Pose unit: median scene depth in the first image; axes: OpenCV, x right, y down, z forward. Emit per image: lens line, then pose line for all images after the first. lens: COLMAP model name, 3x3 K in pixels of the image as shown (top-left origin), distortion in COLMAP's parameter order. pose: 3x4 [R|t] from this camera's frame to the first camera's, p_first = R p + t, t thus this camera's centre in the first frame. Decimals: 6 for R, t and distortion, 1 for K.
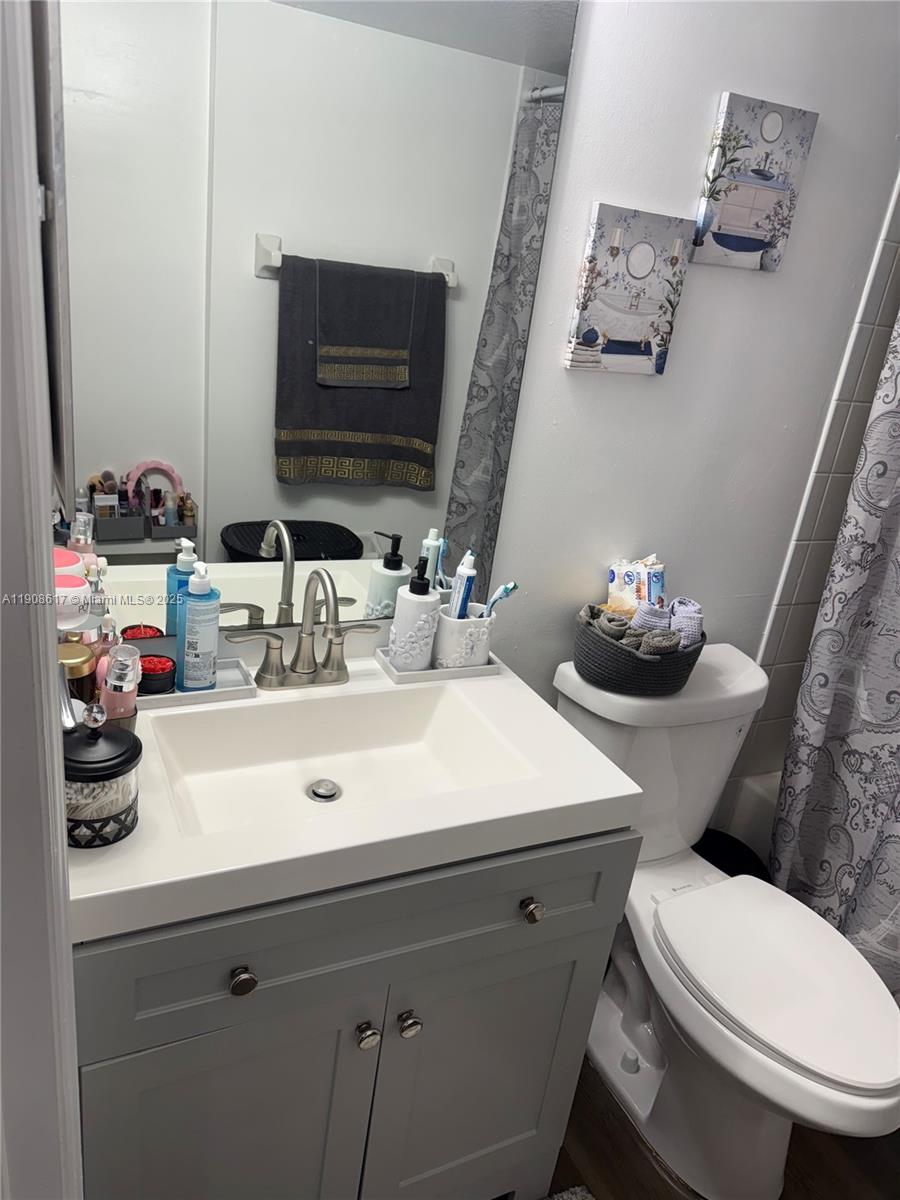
lens RADIAL K [[807.5, 0, 450.0], [0, 807.5, 600.0], [0, 0, 1]] dist [0.024820, -0.004259]
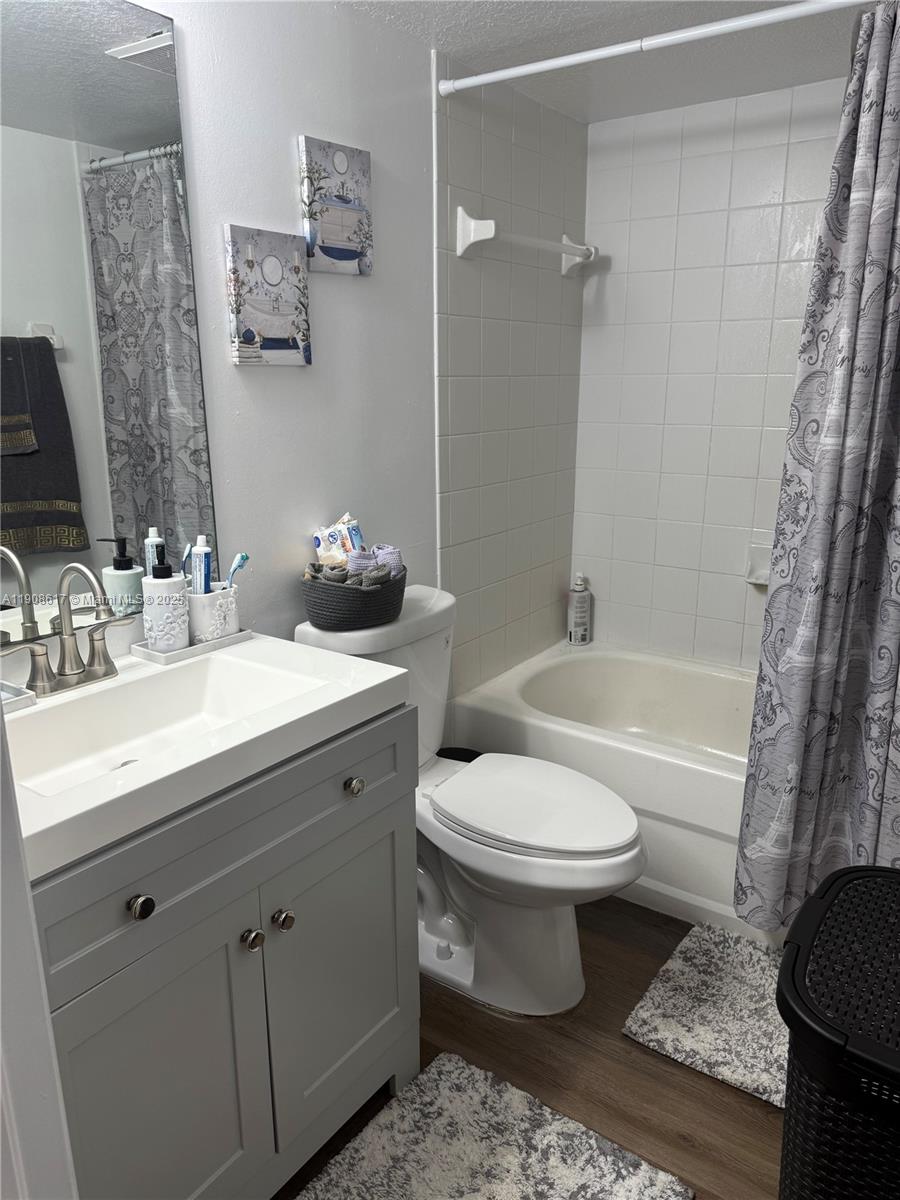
lens RADIAL K [[835.2, 0, 450.0], [0, 835.2, 600.0], [0, 0, 1]] dist [0.052380, 0.002806]
pose [[0.869555, -0.255376, 0.422678, -0.188703], [0.299952, 0.953062, -0.041249, 0.181287], [-0.392304, 0.162651, 0.905341, -0.170573]]
